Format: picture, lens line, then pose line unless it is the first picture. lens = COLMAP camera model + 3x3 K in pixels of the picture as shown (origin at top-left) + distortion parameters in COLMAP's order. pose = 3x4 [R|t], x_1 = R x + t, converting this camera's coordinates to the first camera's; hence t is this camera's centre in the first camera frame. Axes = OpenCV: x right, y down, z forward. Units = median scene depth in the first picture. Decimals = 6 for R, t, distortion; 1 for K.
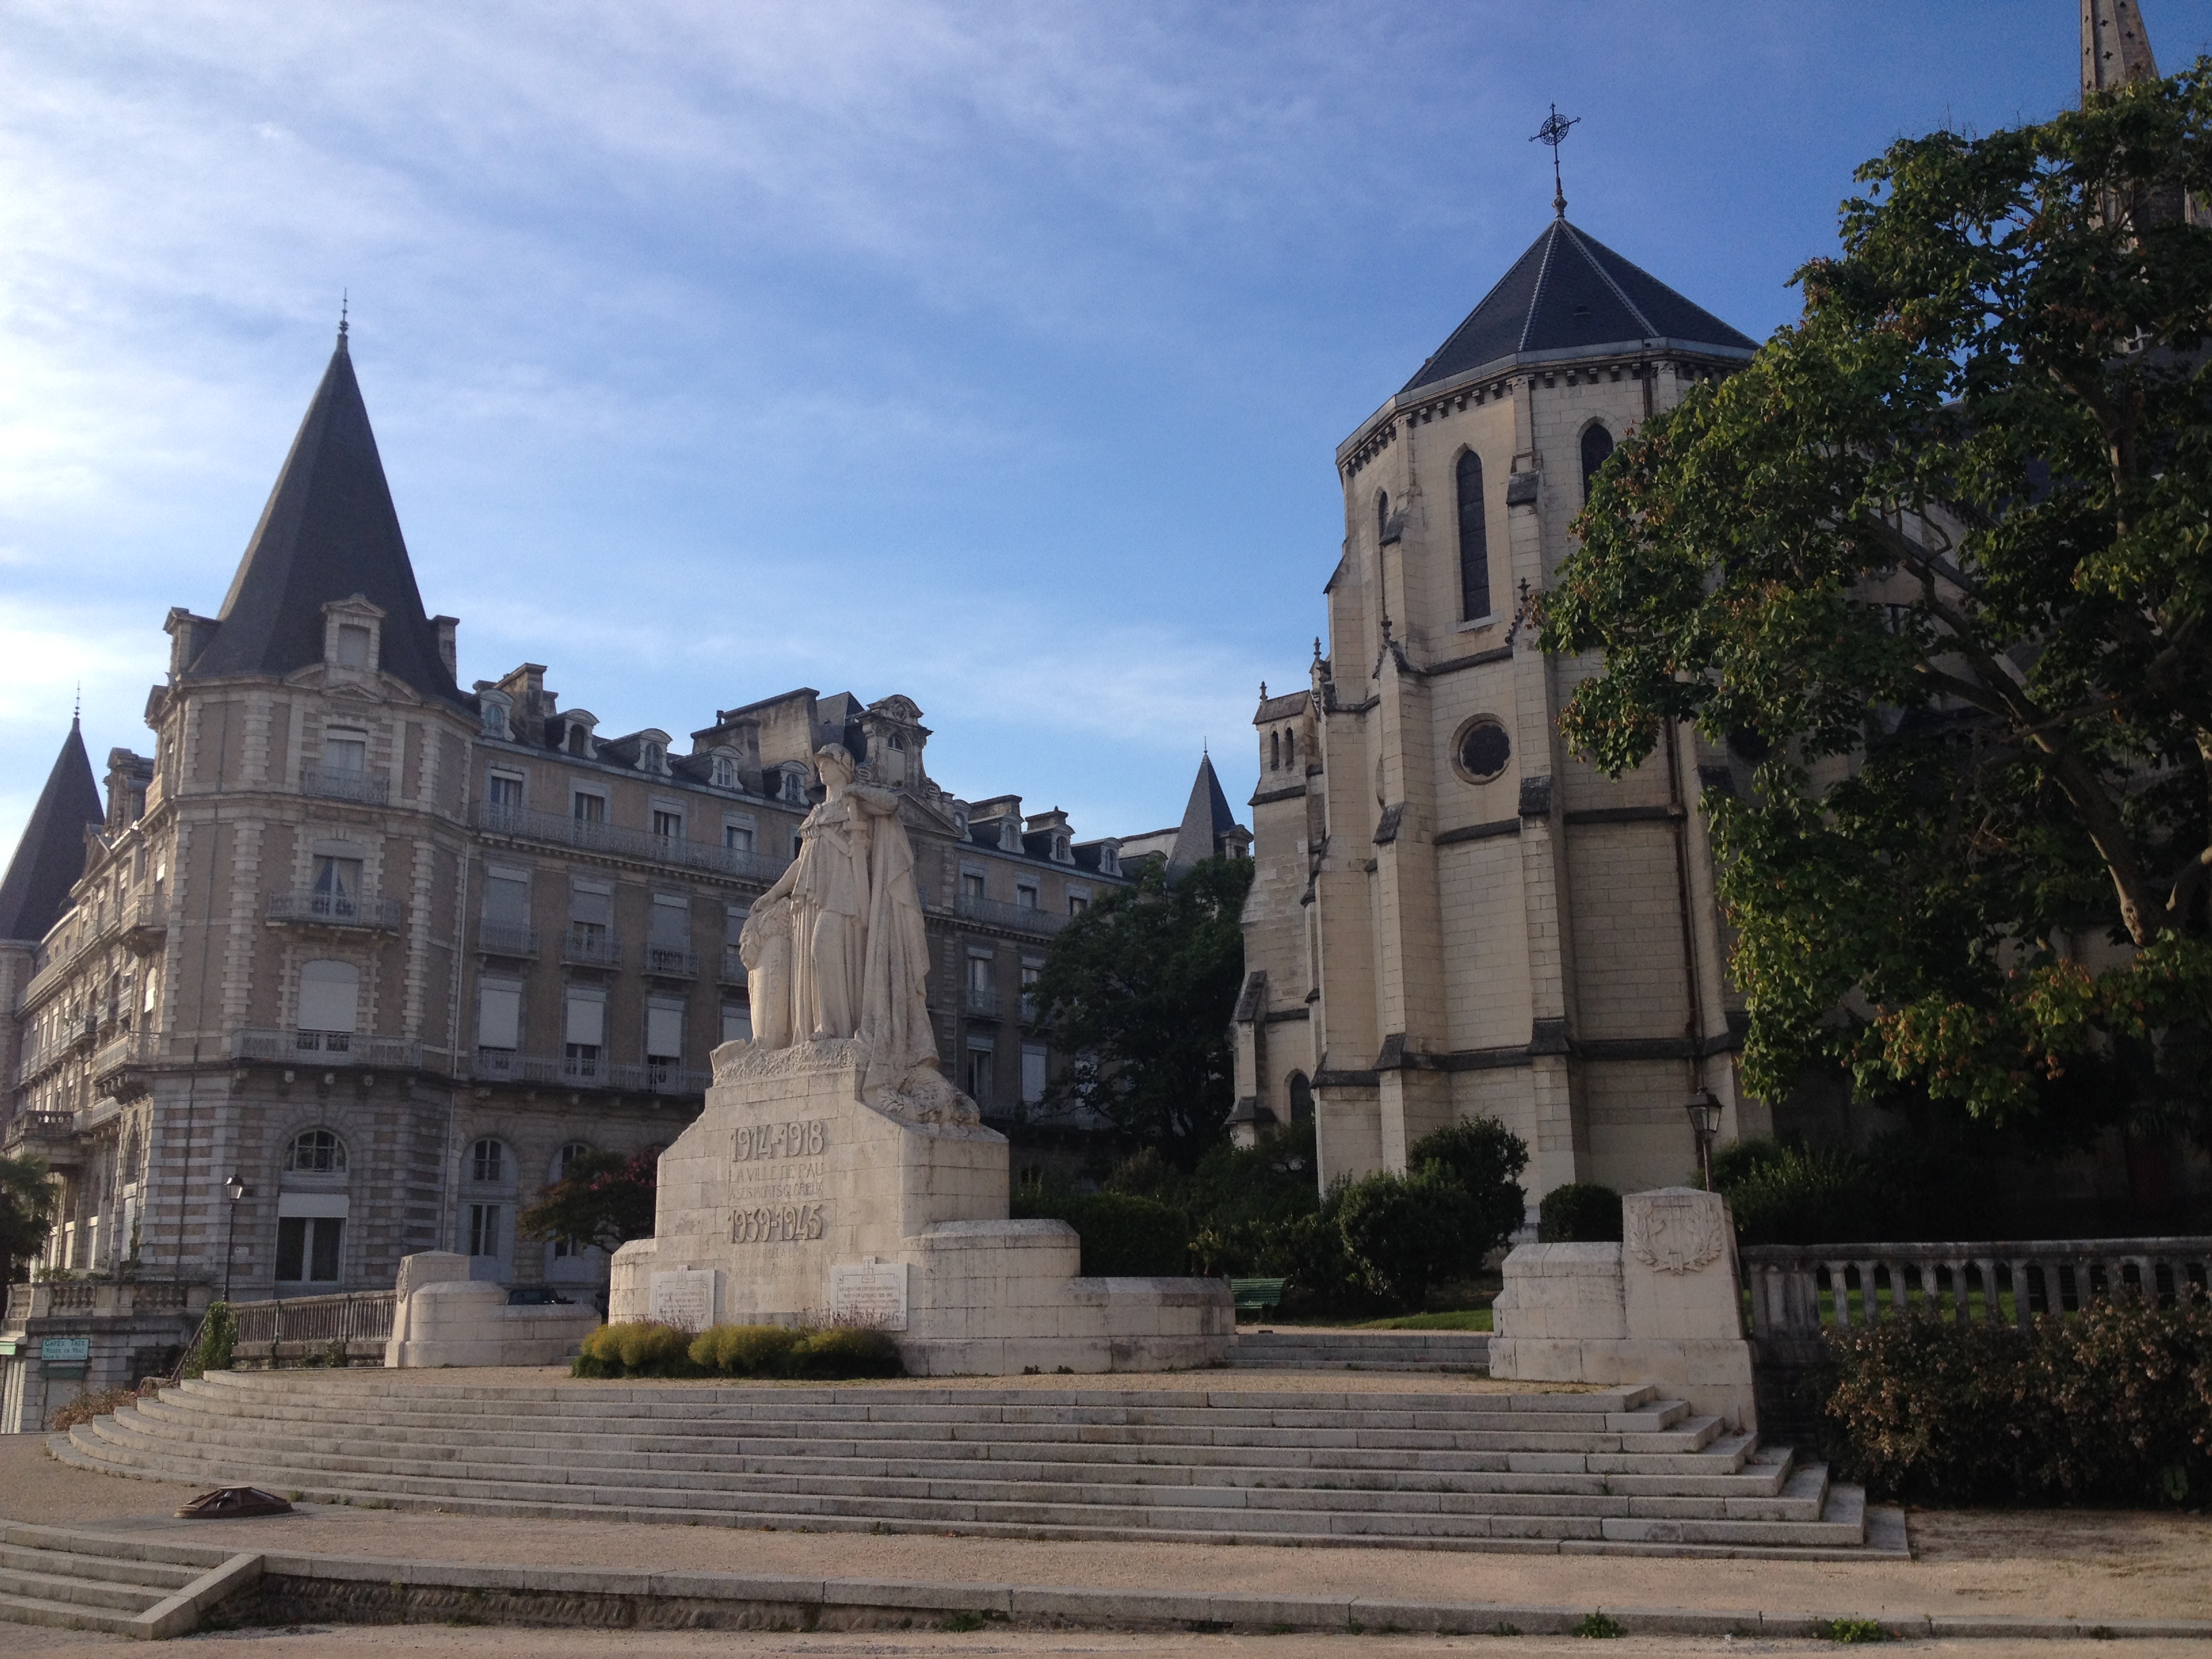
lens RADIAL K [[2146.5, 0, 1107.4], [0, 2146.5, 799.0], [0, 0, 1]] dist [0.135636, -0.209268]
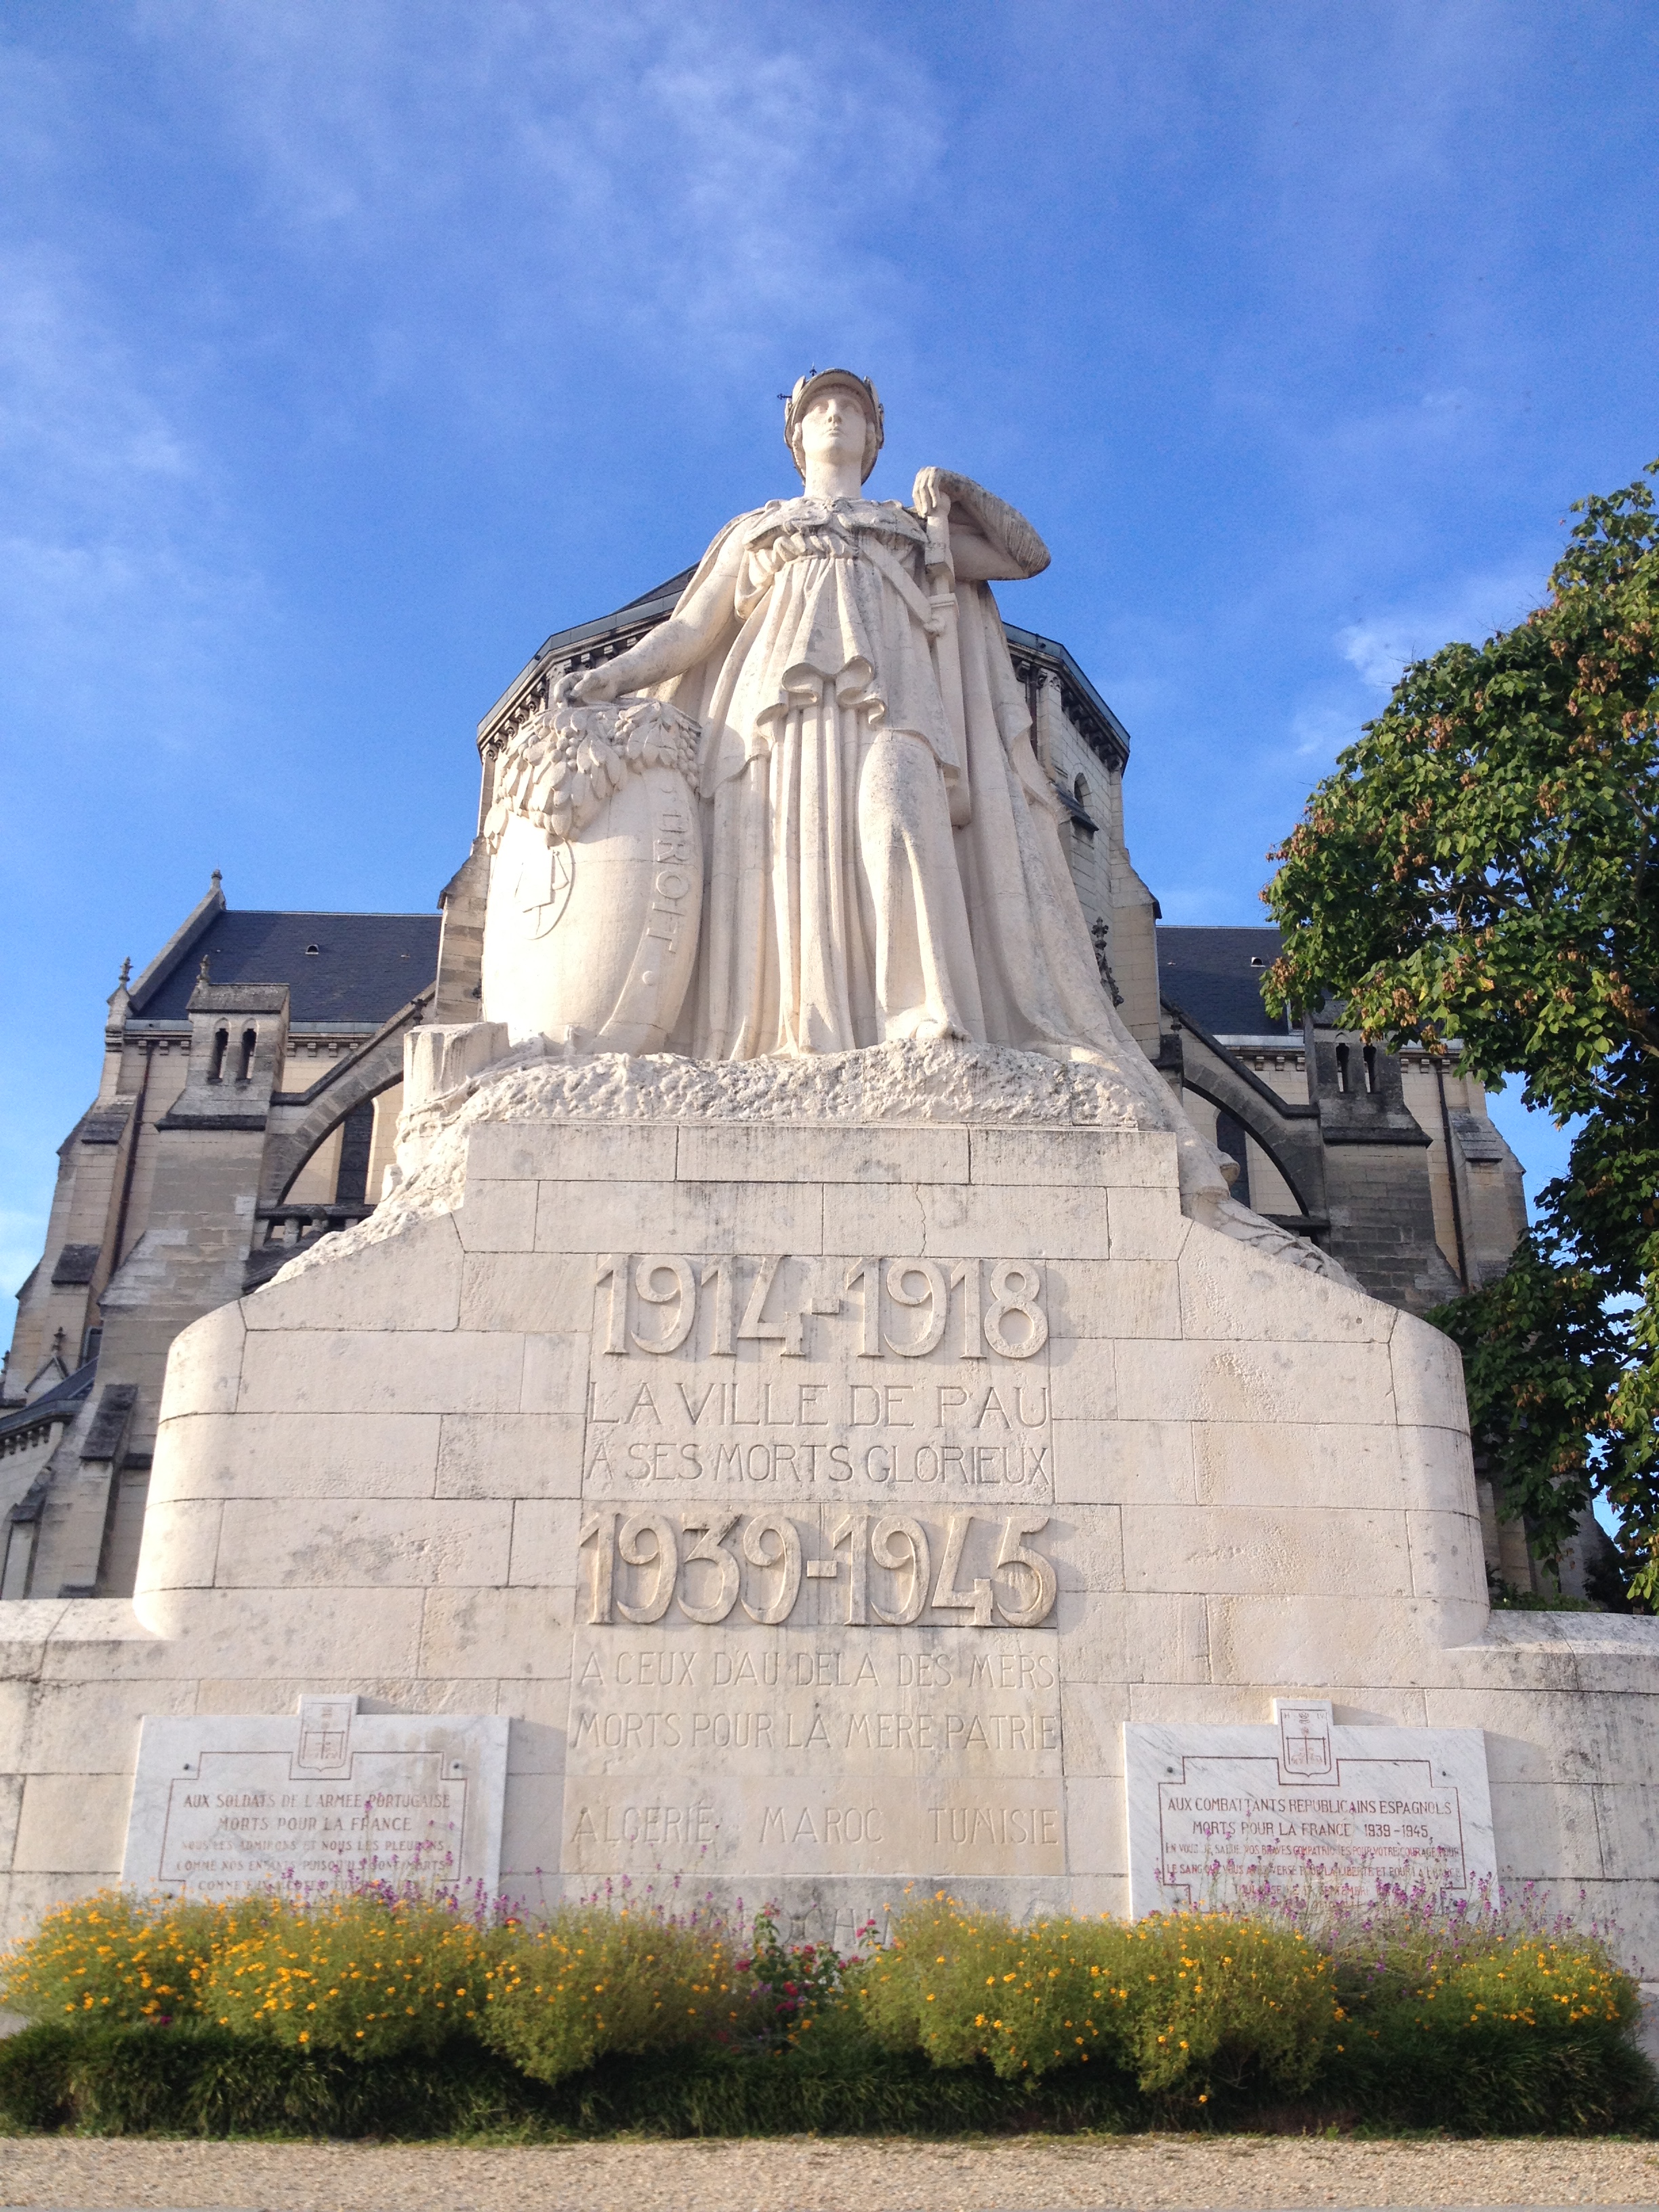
lens RADIAL K [[2089.4, 0, 861.1], [0, 2089.4, 1053.3], [0, 0, 1]] dist [0.115646, -0.223981]
pose [[0.726487, 0.290835, 0.622601, -0.204093], [-0.170620, 0.953993, -0.246549, 0.115200], [-0.665662, 0.072886, 0.742686, 0.447699]]
